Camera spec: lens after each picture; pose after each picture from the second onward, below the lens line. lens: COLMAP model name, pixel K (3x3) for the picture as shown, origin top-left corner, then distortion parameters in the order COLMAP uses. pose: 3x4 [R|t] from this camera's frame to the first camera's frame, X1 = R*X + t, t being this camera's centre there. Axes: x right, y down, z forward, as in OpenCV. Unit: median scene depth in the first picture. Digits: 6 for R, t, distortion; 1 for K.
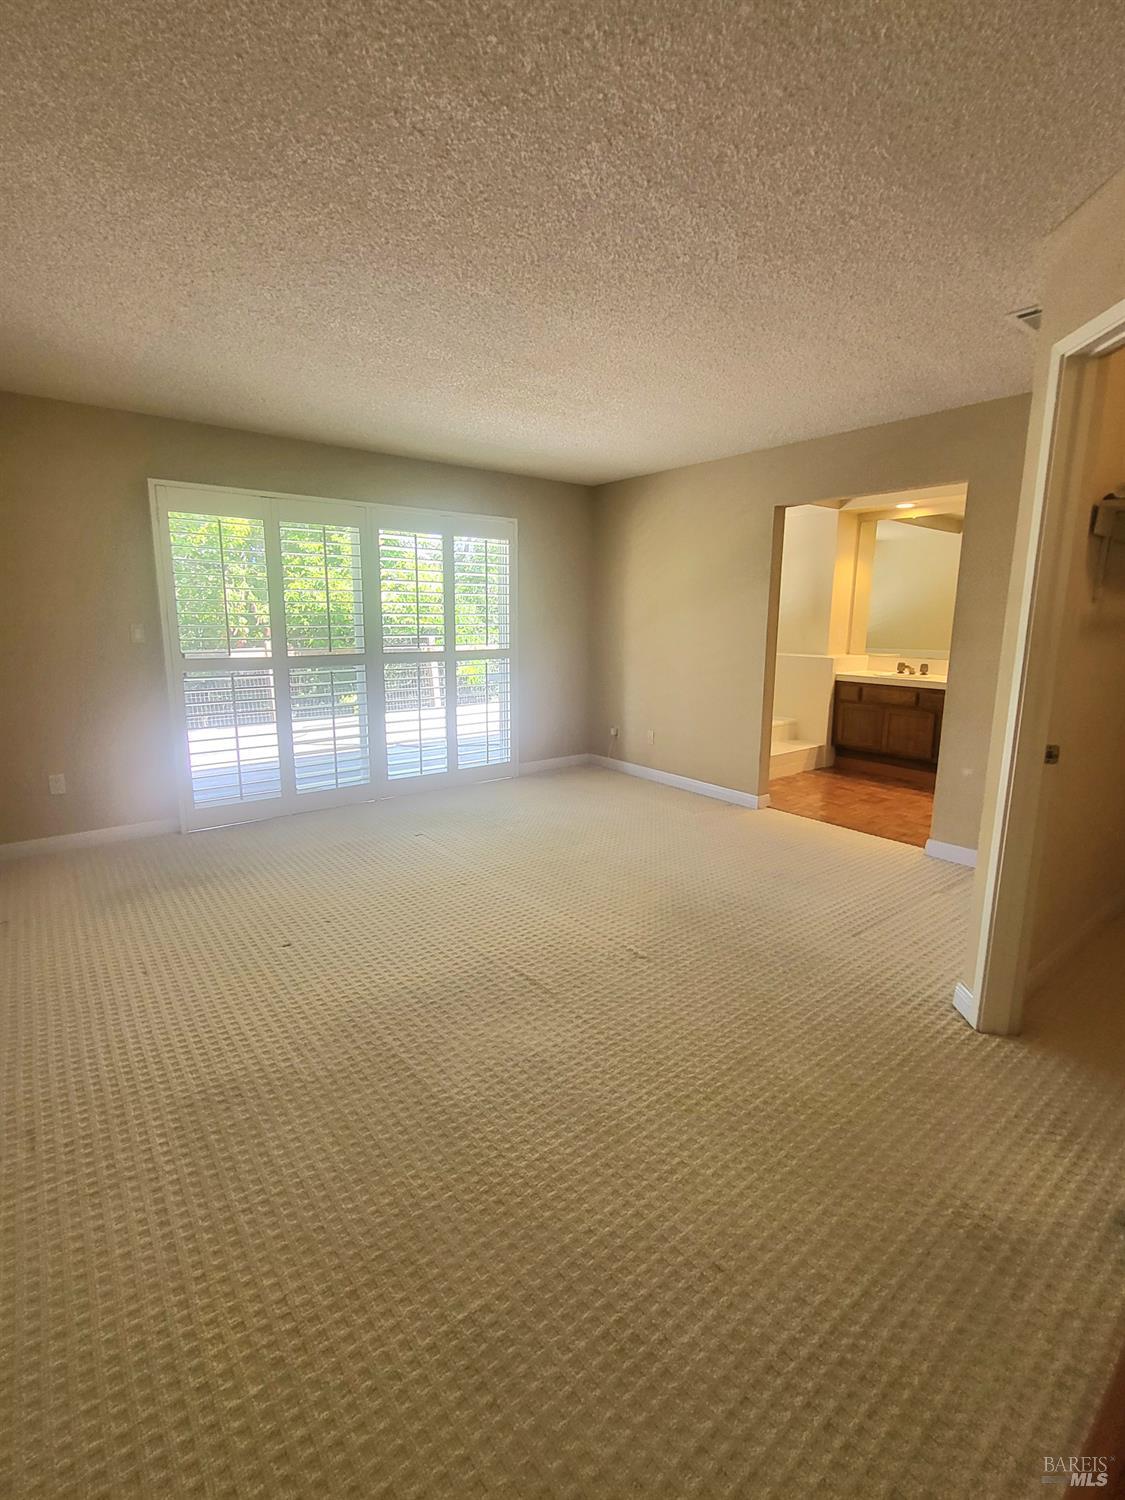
lens RADIAL K [[675.8, 0, 566.9], [0, 675.8, 742.3], [0, 0, 1]] dist [-0.000980, -0.000986]
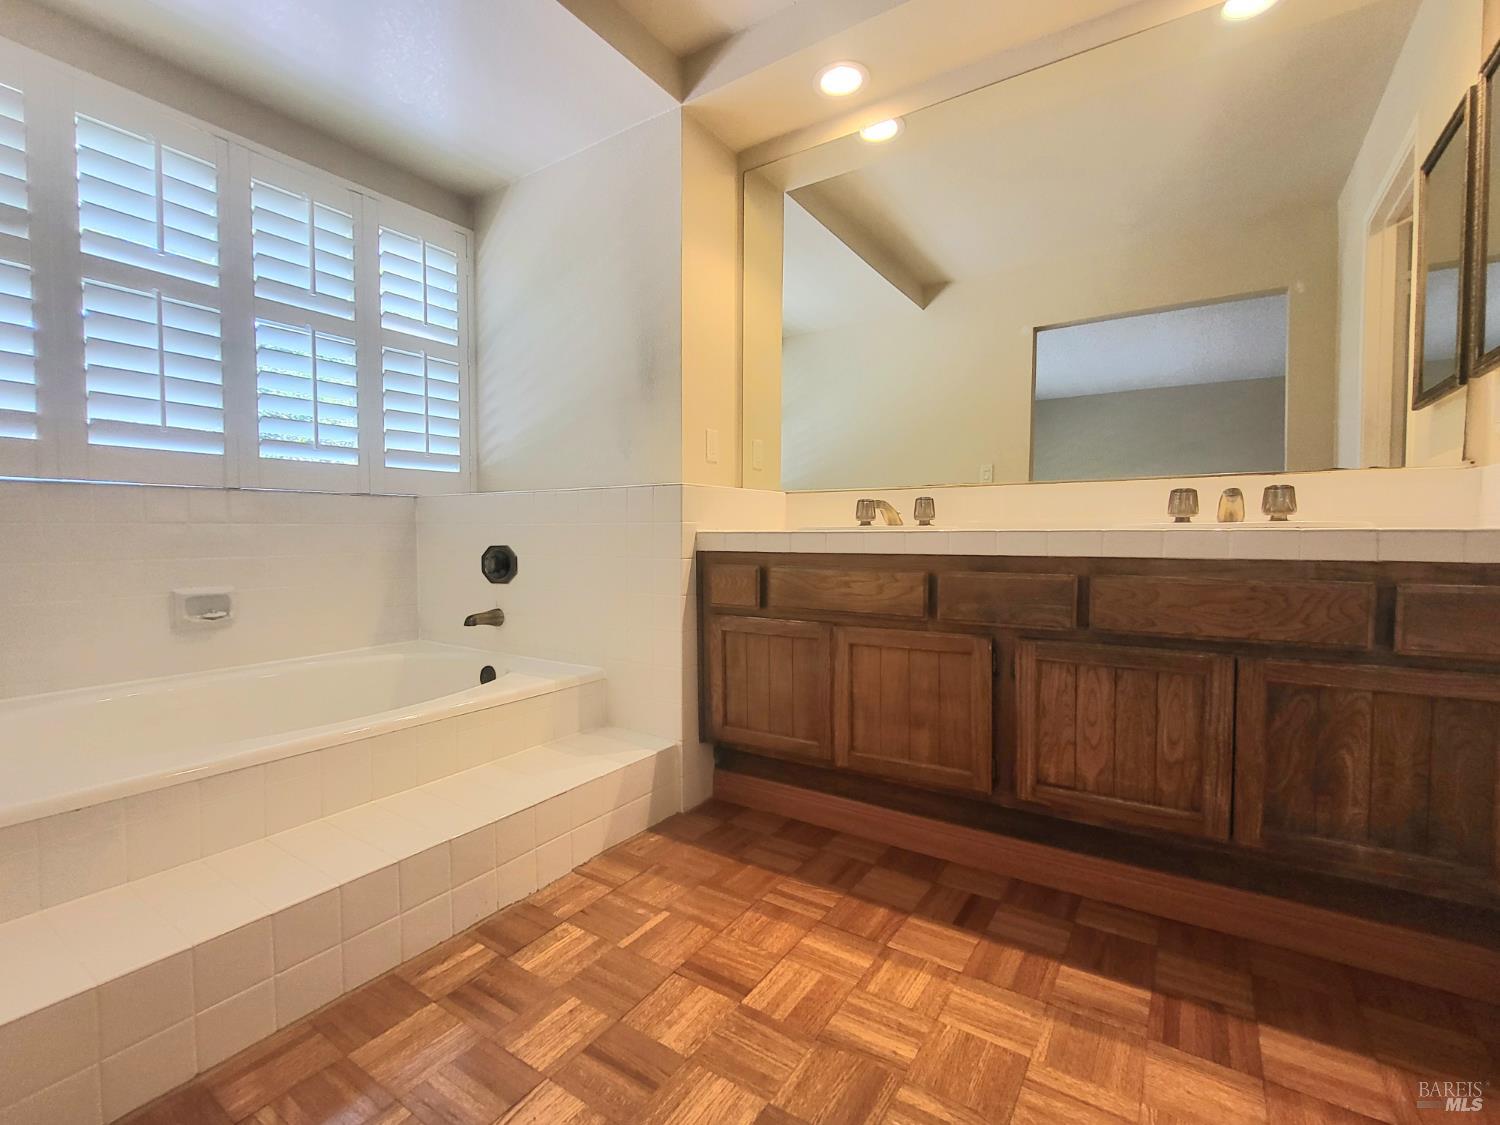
lens RADIAL K [[675.8, 0, 748.4], [0, 675.8, 562.7], [0, 0, 1]] dist [-0.000980, -0.000986]
pose [[0.946951, -0.020573, 0.320718, 0.318177], [0.065513, 0.989351, -0.129970, -0.040269], [-0.314629, 0.144086, 0.938215, 0.682546]]
